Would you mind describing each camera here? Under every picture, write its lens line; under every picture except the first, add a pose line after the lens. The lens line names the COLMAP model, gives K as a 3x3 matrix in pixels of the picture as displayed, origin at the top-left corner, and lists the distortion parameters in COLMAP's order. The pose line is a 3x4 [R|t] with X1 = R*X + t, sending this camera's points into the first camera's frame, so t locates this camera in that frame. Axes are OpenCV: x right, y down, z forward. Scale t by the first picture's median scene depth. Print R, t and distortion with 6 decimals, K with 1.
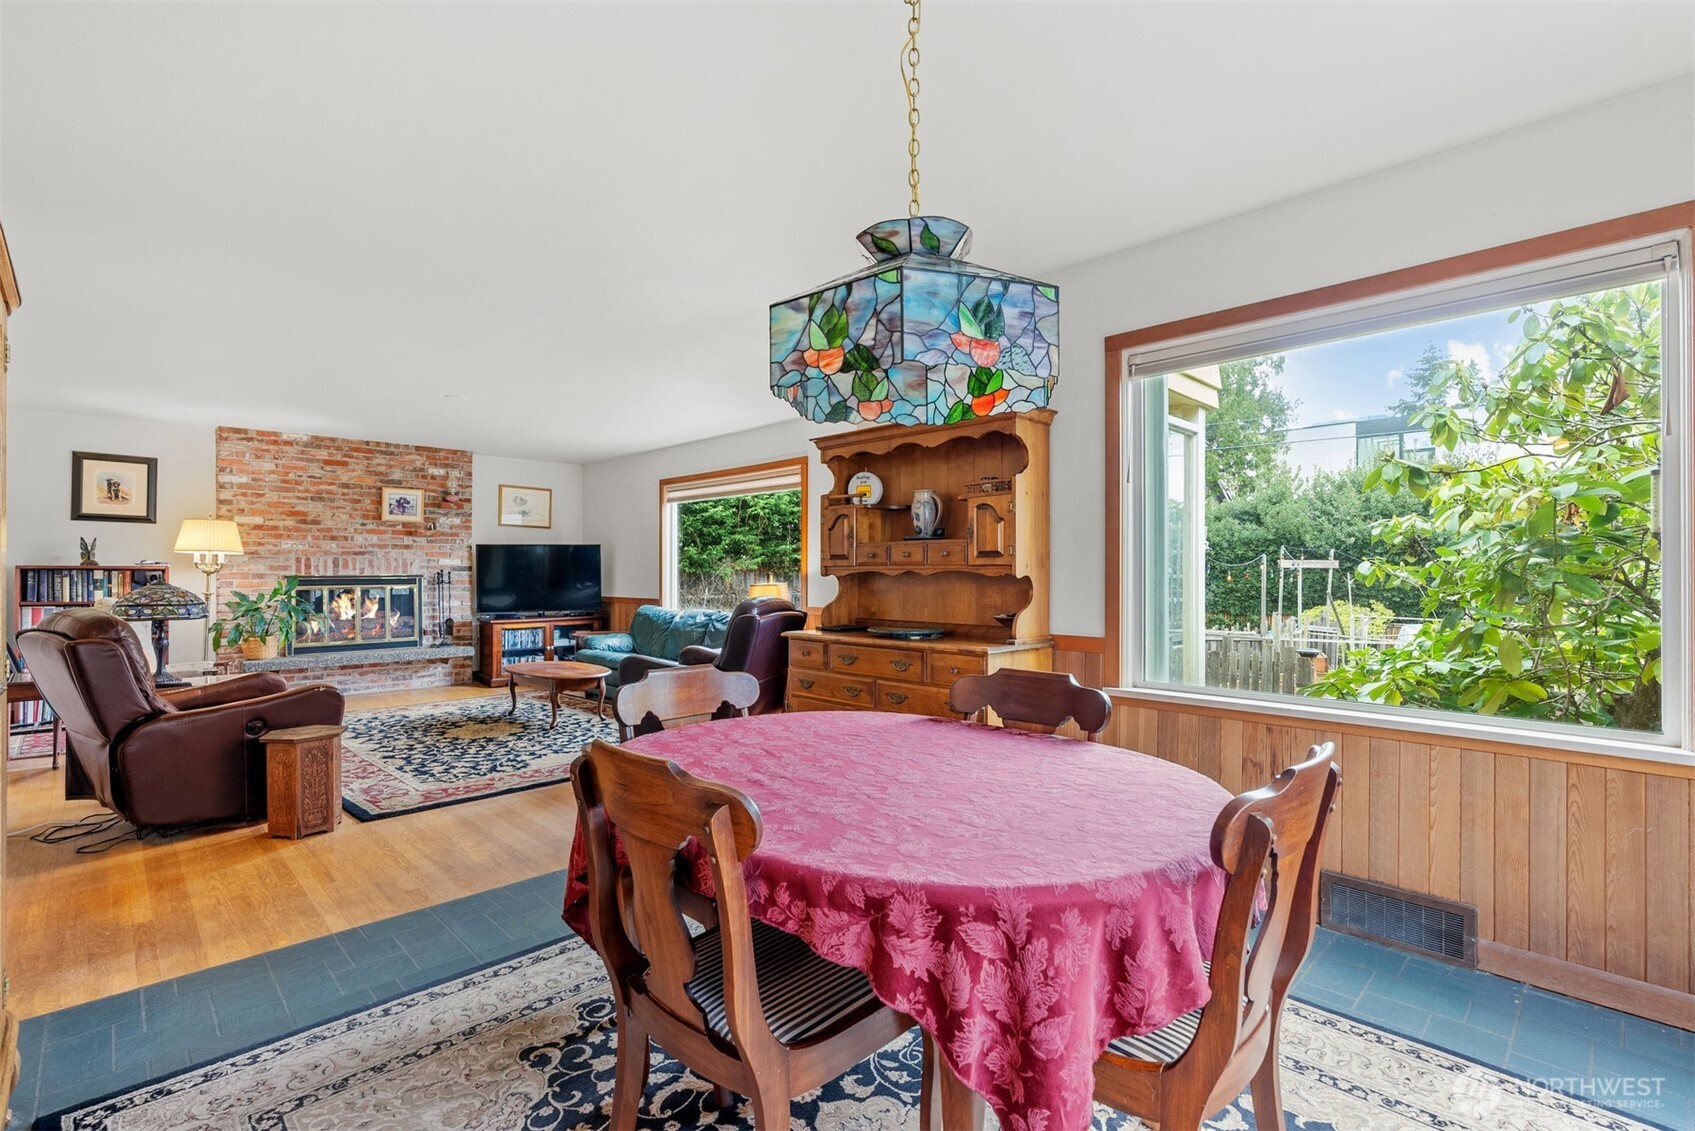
lens RADIAL K [[774.6, 0, 848.6], [0, 774.6, 570.7], [0, 0, 1]] dist [-0.004449, 0.000240]
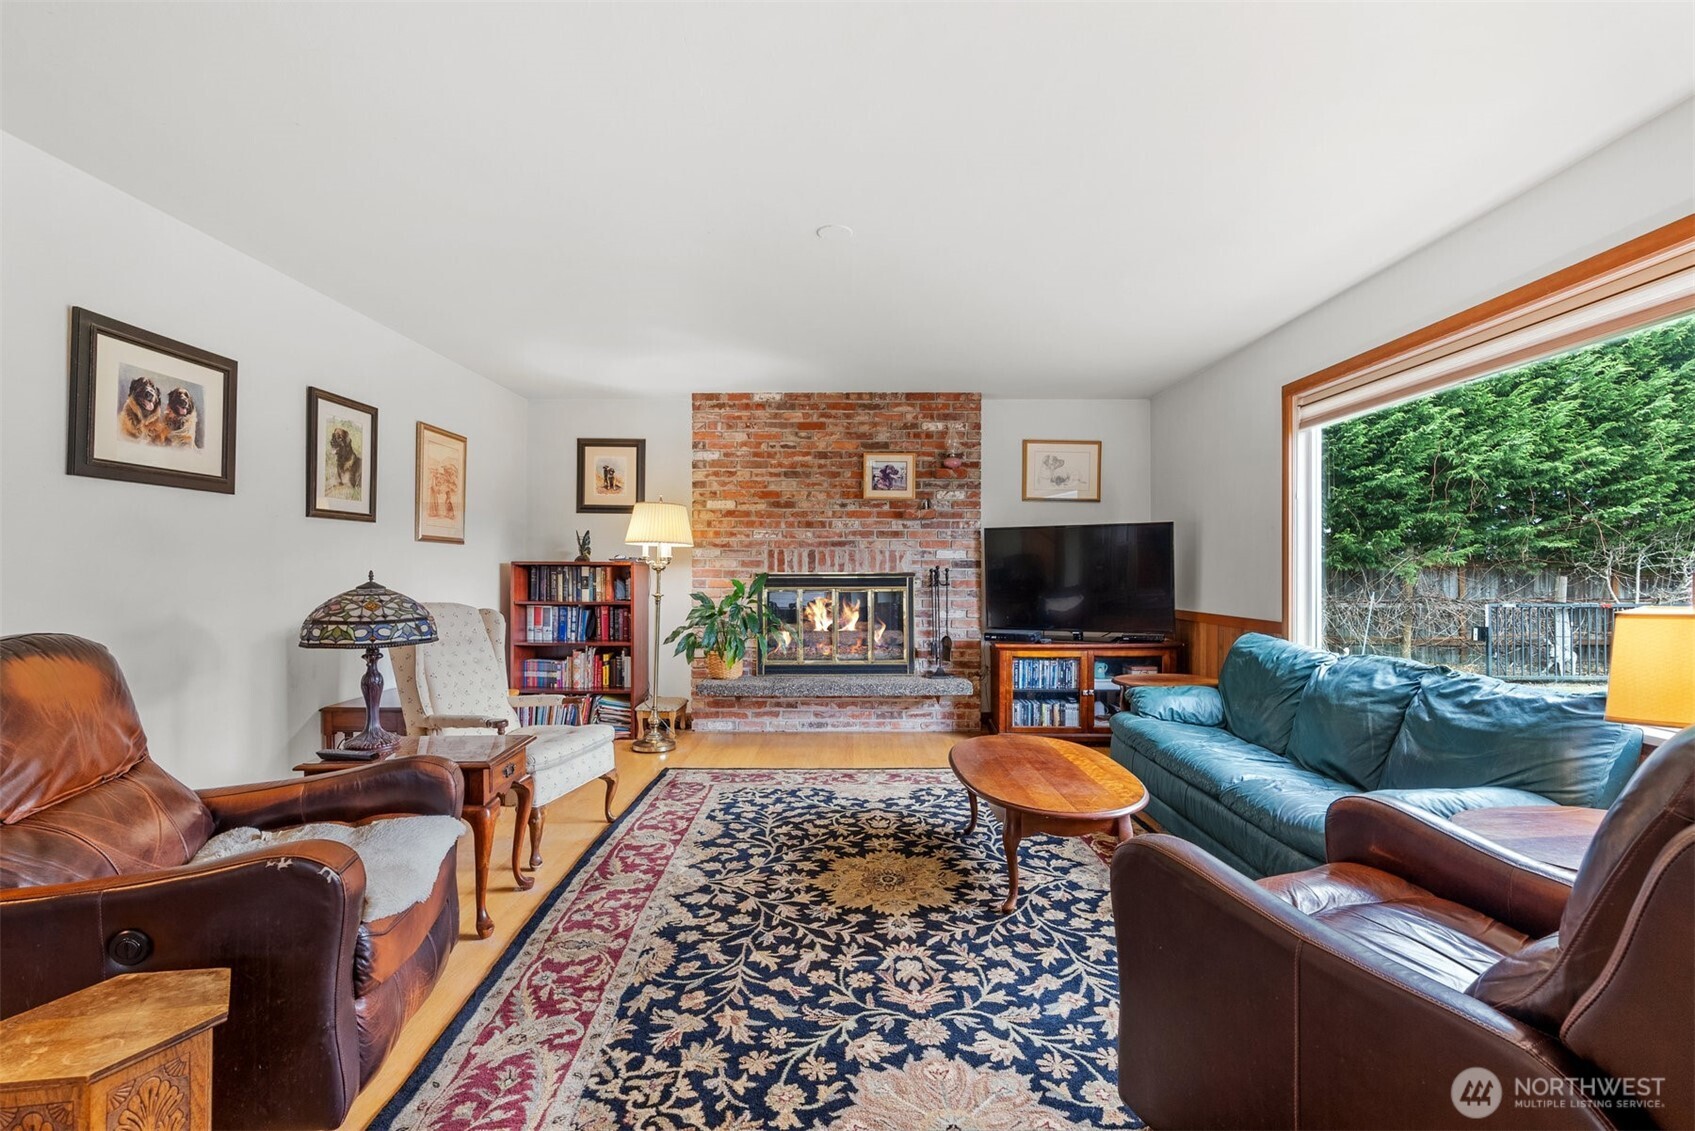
lens RADIAL K [[774.6, 0, 853.0], [0, 774.6, 568.3], [0, 0, 1]] dist [-0.004449, 0.000240]
pose [[0.722392, -0.000231, -0.691483, -0.099540], [0.000078, 1.000000, -0.000252, 0.001266], [0.691483, 0.000128, 0.722392, 0.450626]]
